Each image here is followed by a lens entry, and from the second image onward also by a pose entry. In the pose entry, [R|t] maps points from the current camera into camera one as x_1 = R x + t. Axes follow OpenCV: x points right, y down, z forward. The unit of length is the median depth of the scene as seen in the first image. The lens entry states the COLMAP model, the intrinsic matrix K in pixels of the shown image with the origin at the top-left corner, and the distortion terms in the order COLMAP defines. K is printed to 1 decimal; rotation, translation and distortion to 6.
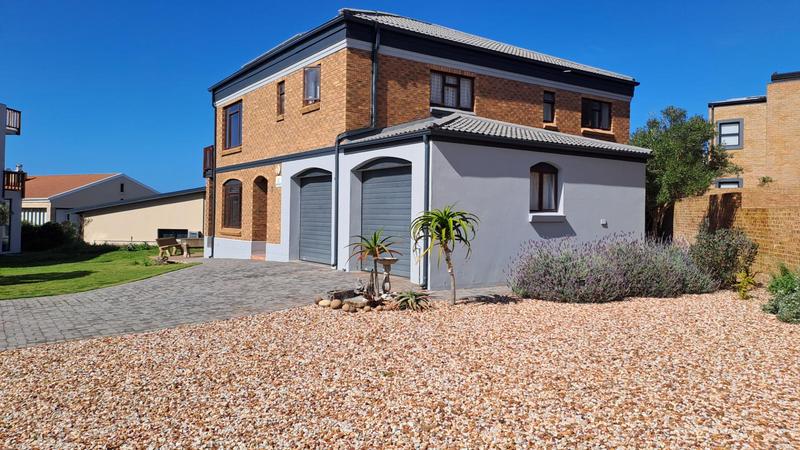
lens RADIAL K [[595.1, 0, 400.0], [0, 595.1, 225.0], [0, 0, 1]] dist [0.111199, -0.133139]
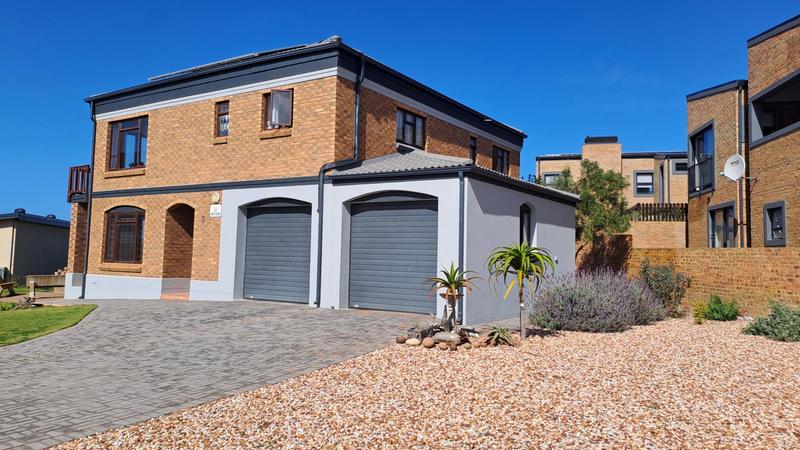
lens RADIAL K [[595.1, 0, 400.0], [0, 595.1, 225.0], [0, 0, 1]] dist [0.111199, -0.133139]
pose [[0.927934, 0.027124, 0.371757, -0.305035], [-0.005037, 0.998170, -0.060256, 0.001355], [-0.372711, 0.054041, 0.926373, 0.072264]]
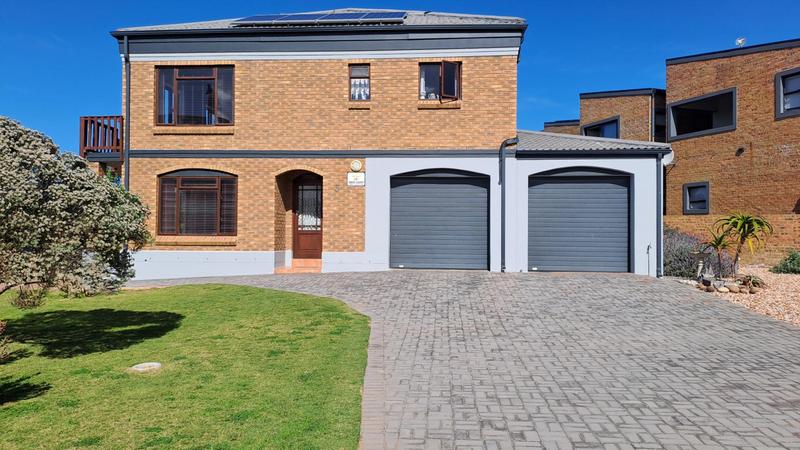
lens RADIAL K [[595.1, 0, 400.0], [0, 595.1, 225.0], [0, 0, 1]] dist [0.111199, -0.133139]
pose [[0.626969, -0.001648, 0.779042, -0.901321], [0.011911, 0.999901, -0.007471, 0.000210], [-0.778953, 0.013963, 0.626927, 0.451321]]
